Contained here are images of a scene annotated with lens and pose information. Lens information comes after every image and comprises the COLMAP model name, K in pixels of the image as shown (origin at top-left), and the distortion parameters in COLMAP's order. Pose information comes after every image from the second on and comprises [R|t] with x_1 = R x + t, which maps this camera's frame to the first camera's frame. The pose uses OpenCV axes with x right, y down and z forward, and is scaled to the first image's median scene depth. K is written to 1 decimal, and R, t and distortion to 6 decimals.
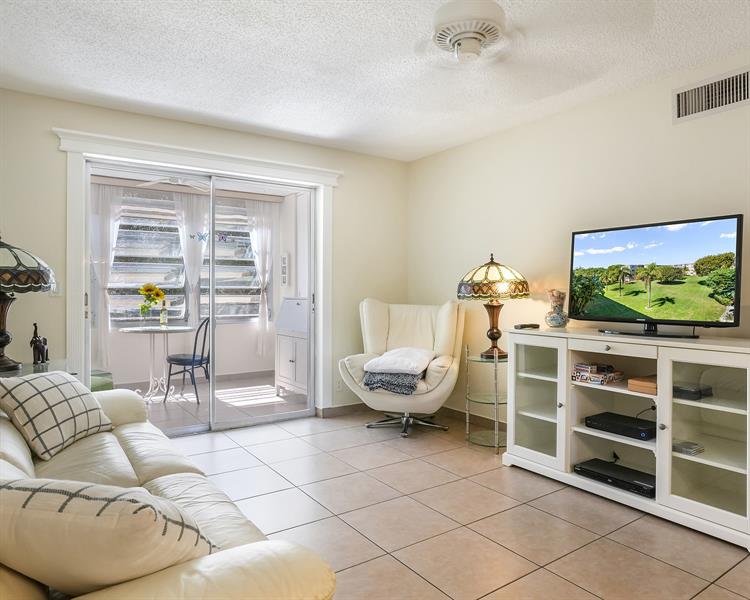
lens RADIAL K [[493.3, 0, 375.0], [0, 493.3, 300.0], [0, 0, 1]] dist [-0.042529, 0.000825]
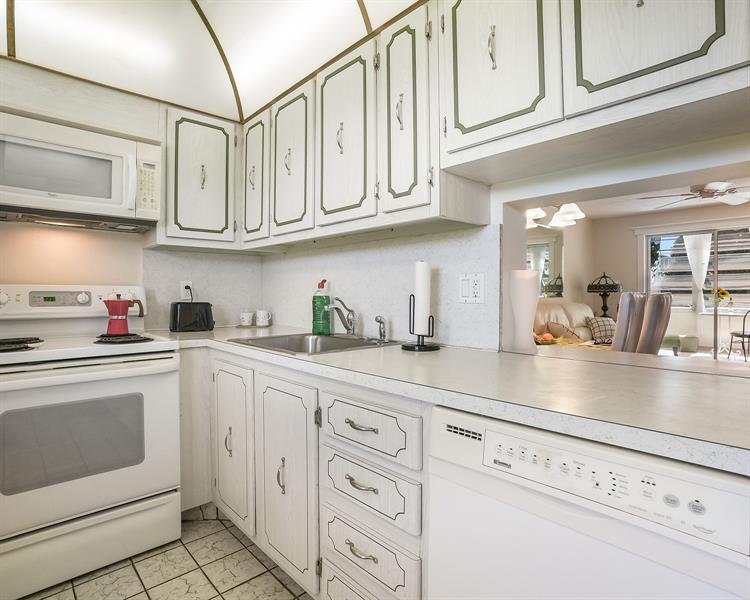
lens RADIAL K [[421.0, 0, 375.2], [0, 421.0, 292.1], [0, 0, 1]] dist [-0.066399, 0.027746]
pose [[0.144201, -0.007765, -0.989518, 1.080226], [-0.012449, 0.999876, -0.009661, 0.016697], [0.989470, 0.013712, 0.144087, -0.539928]]
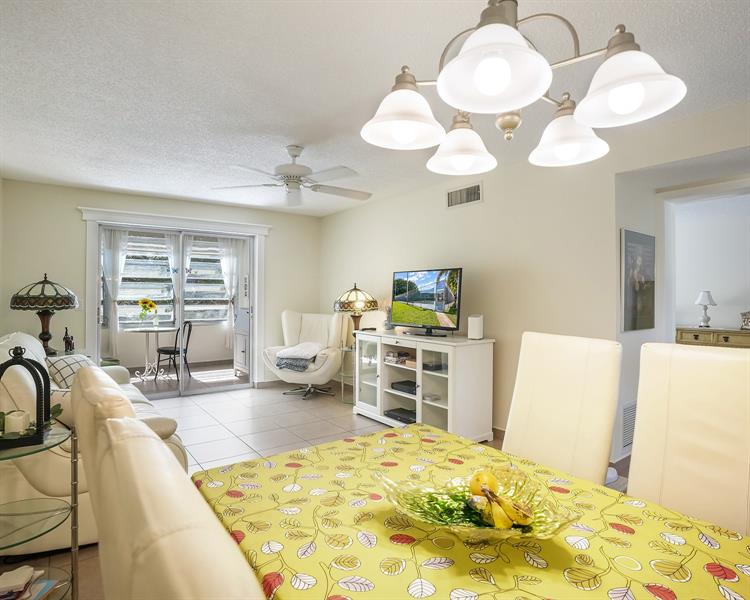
lens RADIAL K [[421.0, 0, 375.2], [0, 421.0, 292.1], [0, 0, 1]] dist [-0.066399, 0.027746]
pose [[0.999162, 0.002561, 0.040859, 0.238289], [-0.001589, 0.999715, -0.023823, -0.031818], [-0.040908, 0.023738, 0.998881, -0.355511]]
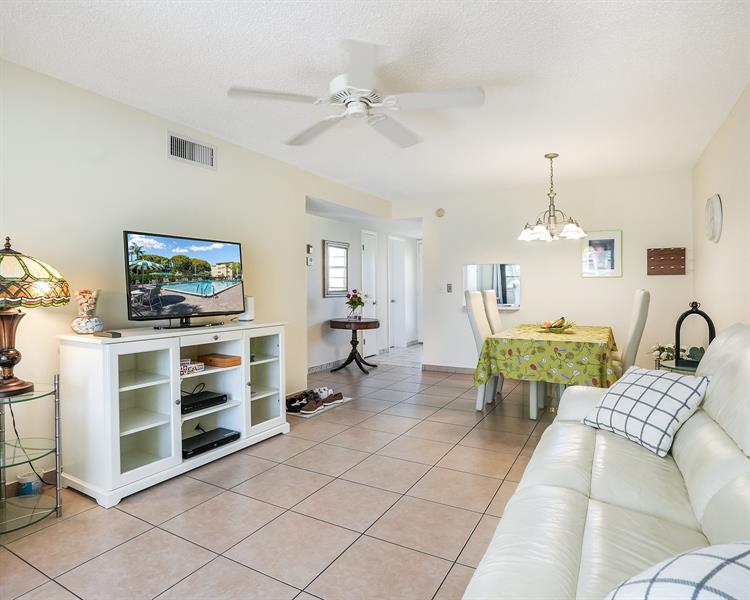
lens RADIAL K [[434.4, 0, 375.0], [0, 434.4, 300.0], [0, 0, 1]] dist [-0.001672, -0.000380]
pose [[-0.435067, -0.024513, 0.900064, -0.484583], [0.016569, 0.999242, 0.035224, -0.021130], [-0.900246, 0.030238, -0.434331, 0.781510]]
